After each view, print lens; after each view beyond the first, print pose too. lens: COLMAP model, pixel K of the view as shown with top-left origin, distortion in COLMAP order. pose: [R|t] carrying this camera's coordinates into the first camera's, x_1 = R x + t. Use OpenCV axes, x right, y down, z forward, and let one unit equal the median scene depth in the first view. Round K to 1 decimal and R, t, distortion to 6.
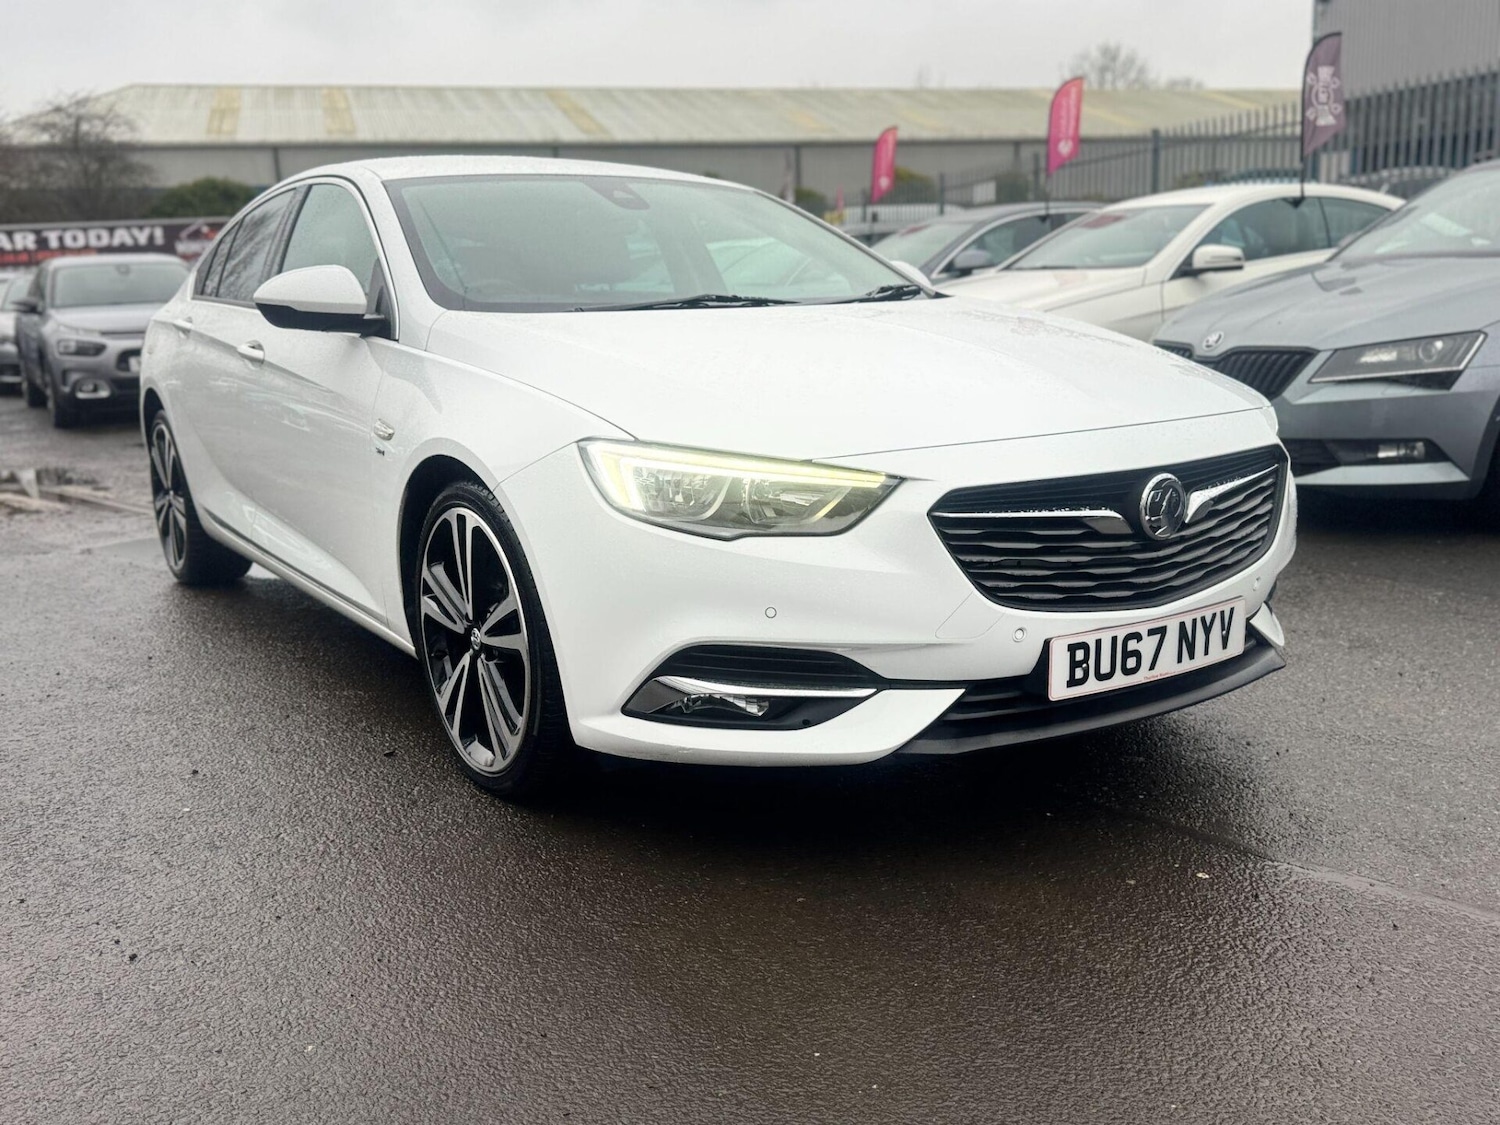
lens RADIAL K [[1346.8, 0, 722.7], [0, 1346.8, 569.7], [0, 0, 1]] dist [0.134374, -0.240508]
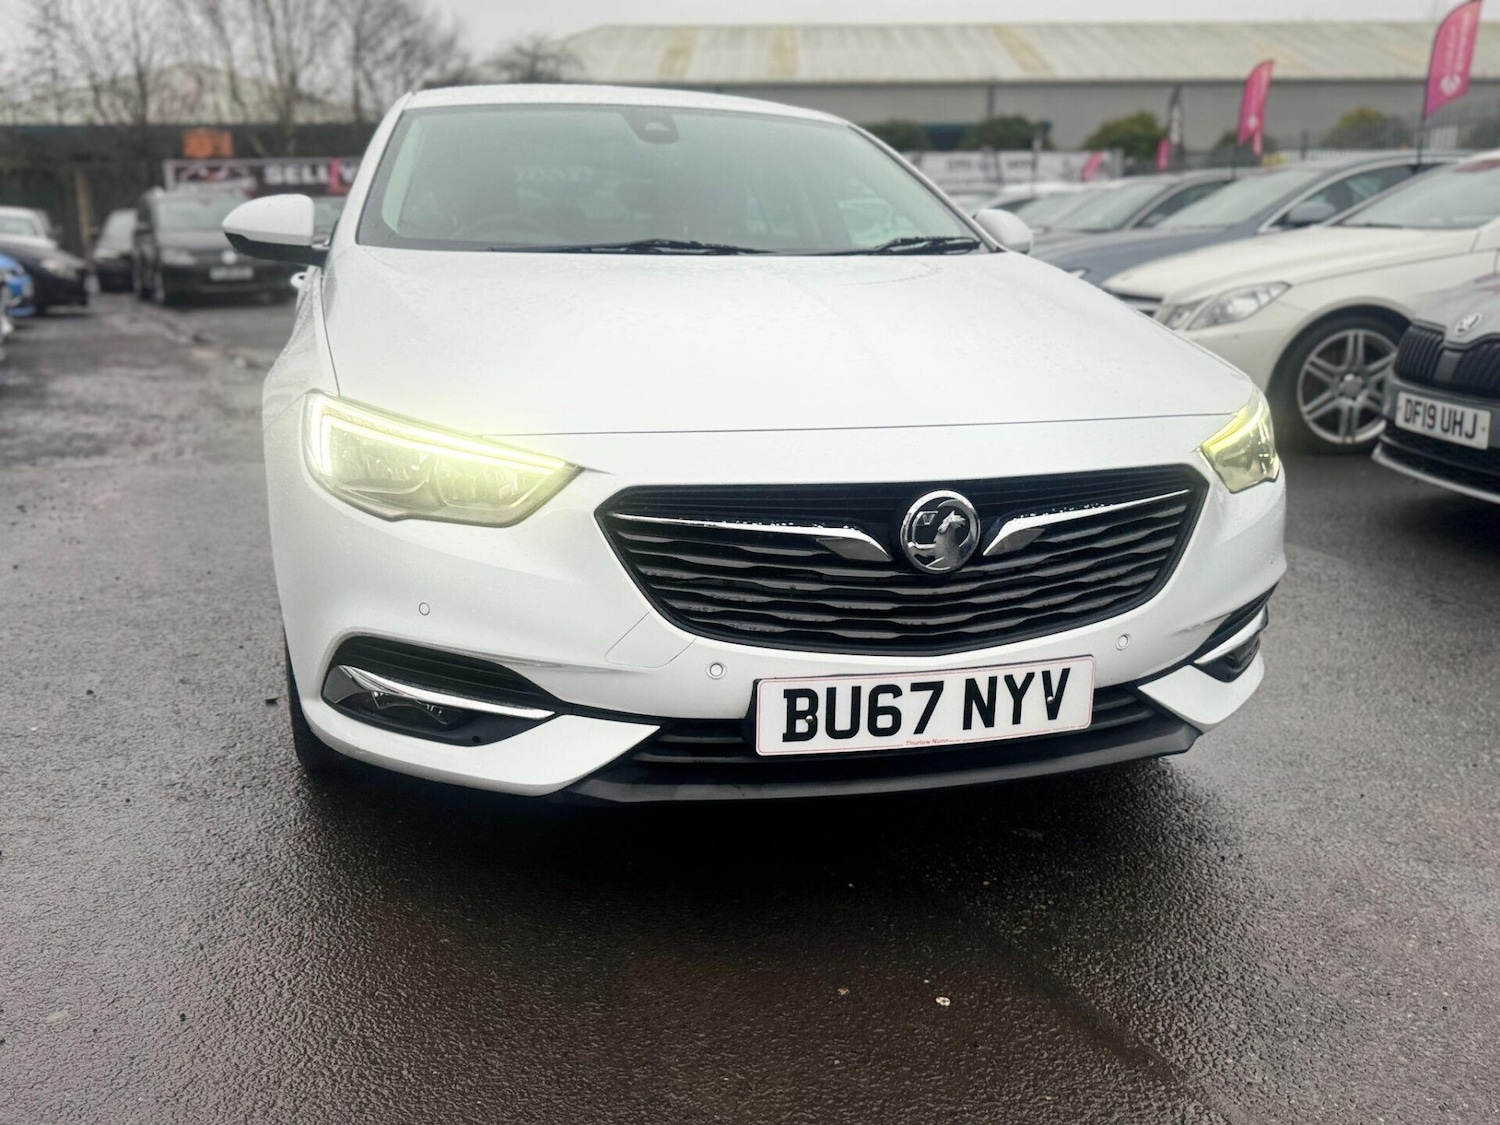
lens RADIAL K [[1346.8, 0, 722.7], [0, 1346.8, 569.7], [0, 0, 1]] dist [0.134374, -0.240508]
pose [[0.949188, 0.109514, -0.295039, 0.359908], [-0.097882, 0.993734, 0.053959, -0.044822], [0.299100, -0.022338, 0.953960, 0.177977]]
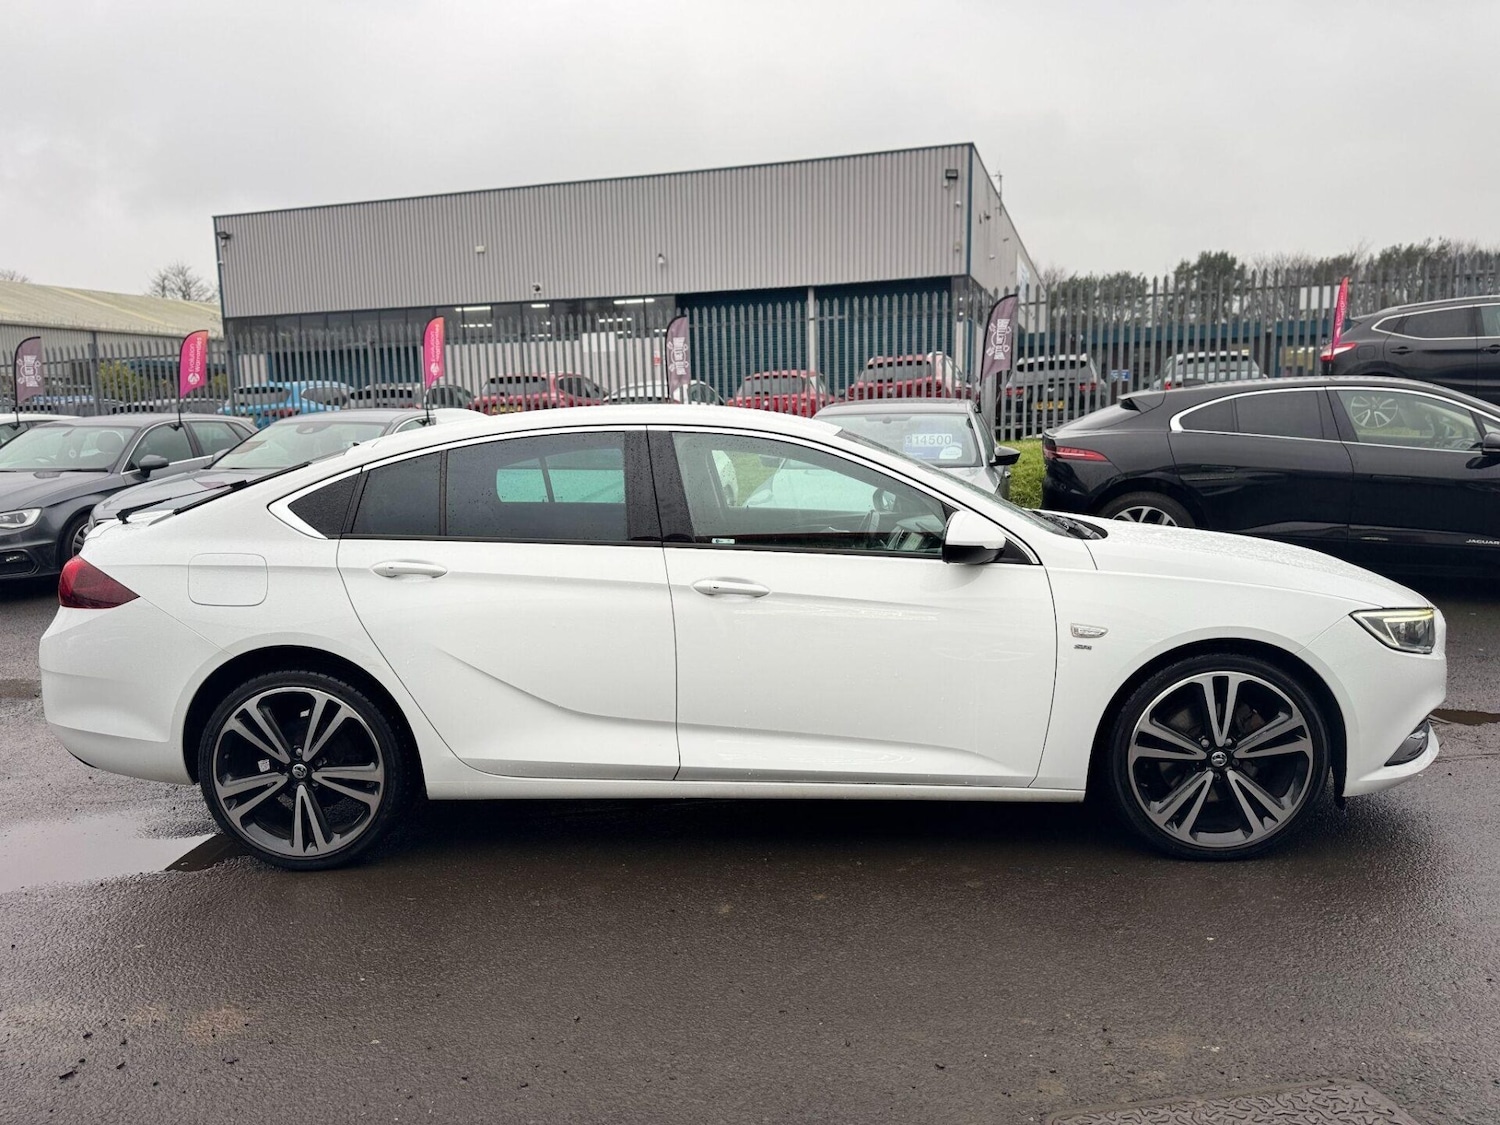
lens RADIAL K [[1088.9, 0, 754.5], [0, 1088.9, 559.3], [0, 0, 1]] dist [0.007594, -0.048191]
pose [[0.588702, -0.081498, 0.804231, -1.359920], [0.164937, 0.986085, -0.020808, -0.214275], [-0.791344, 0.144897, 0.593952, 0.630231]]
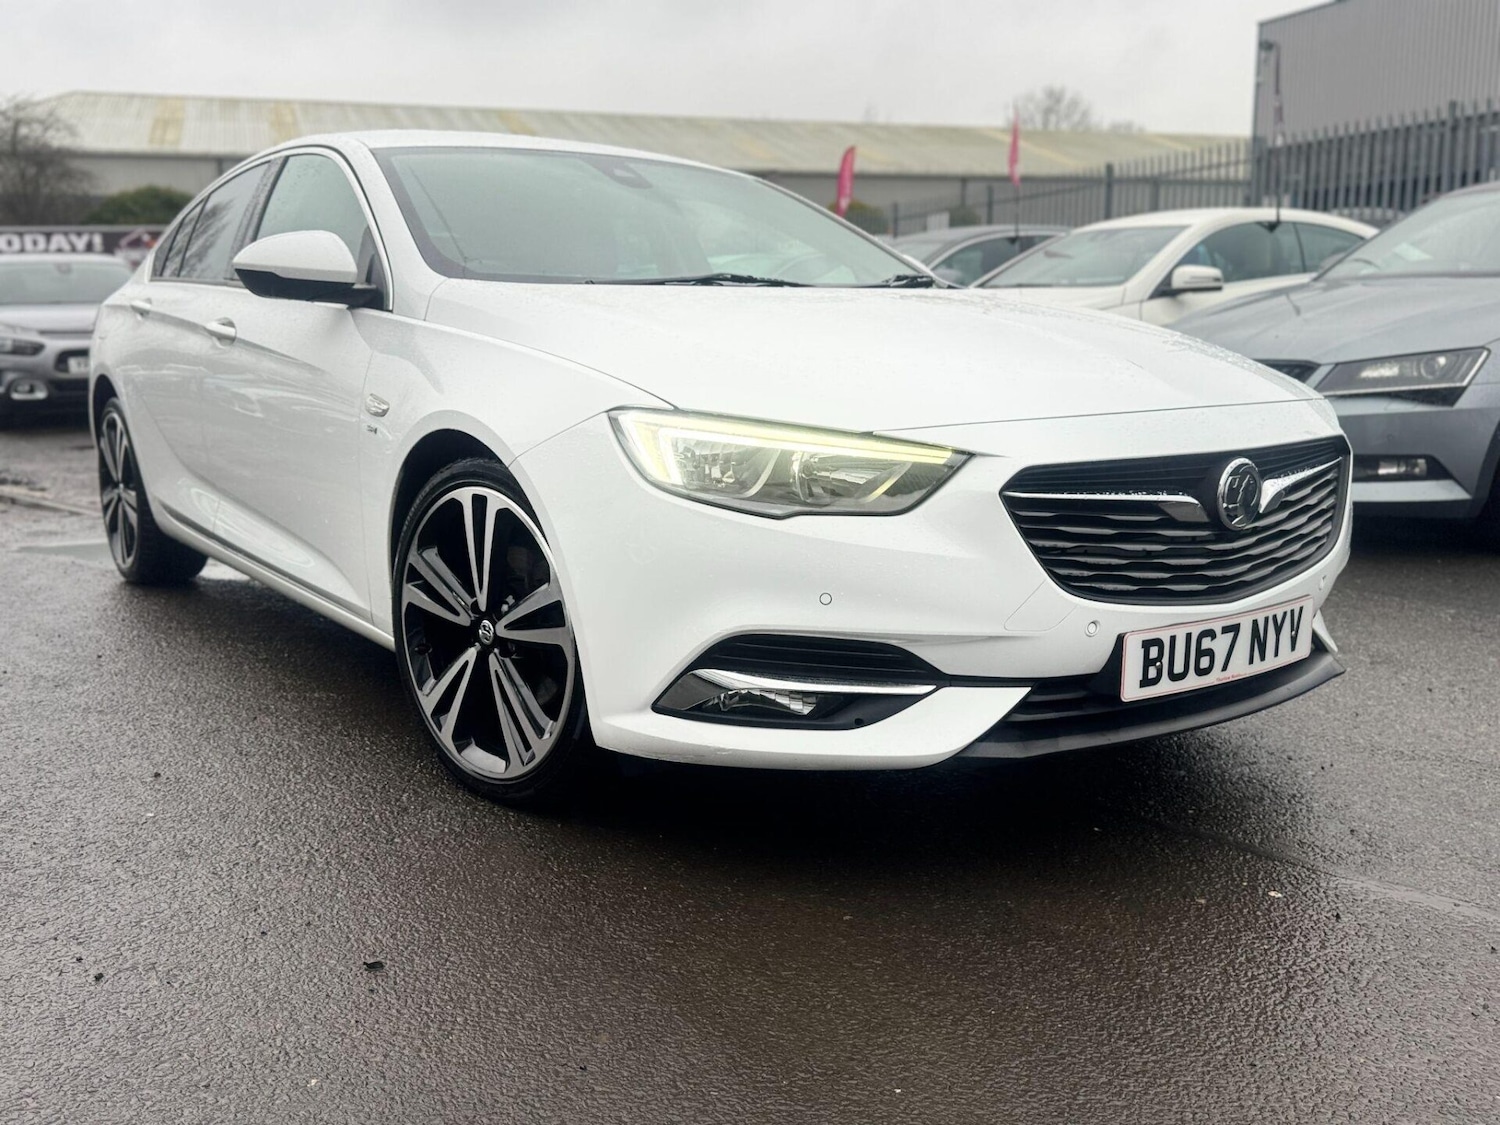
lens RADIAL K [[1356.7, 0, 728.3], [0, 1356.7, 569.1], [0, 0, 1]] dist [0.067016, -0.106834]
pose [[0.998666, 0.018202, 0.048326, -0.055565], [-0.017175, 0.999620, -0.021580, 0.025399], [-0.048700, 0.020721, 0.998598, 0.075629]]
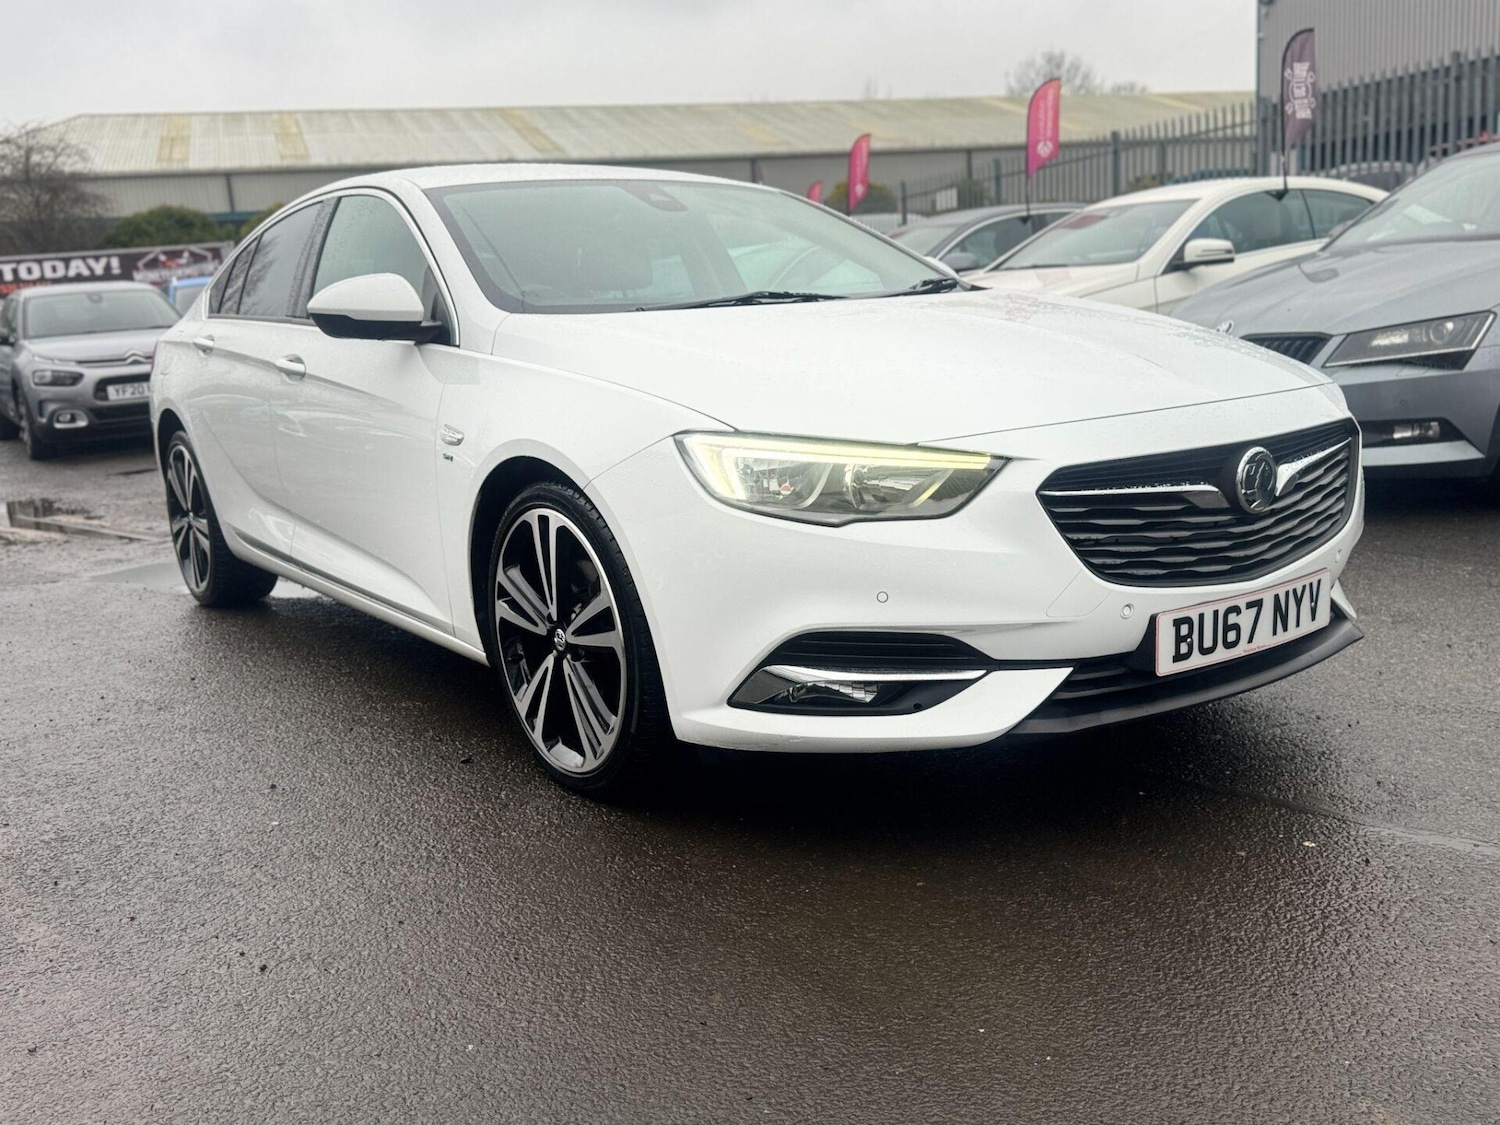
lens RADIAL K [[1349.6, 0, 731.1], [0, 1349.6, 566.9], [0, 0, 1]] dist [0.119346, -0.213017]
pose [[0.998842, -0.035458, 0.032511, -0.083424], [0.035857, 0.999288, -0.011778, 0.013029], [-0.032070, 0.012930, 0.999402, 0.000406]]
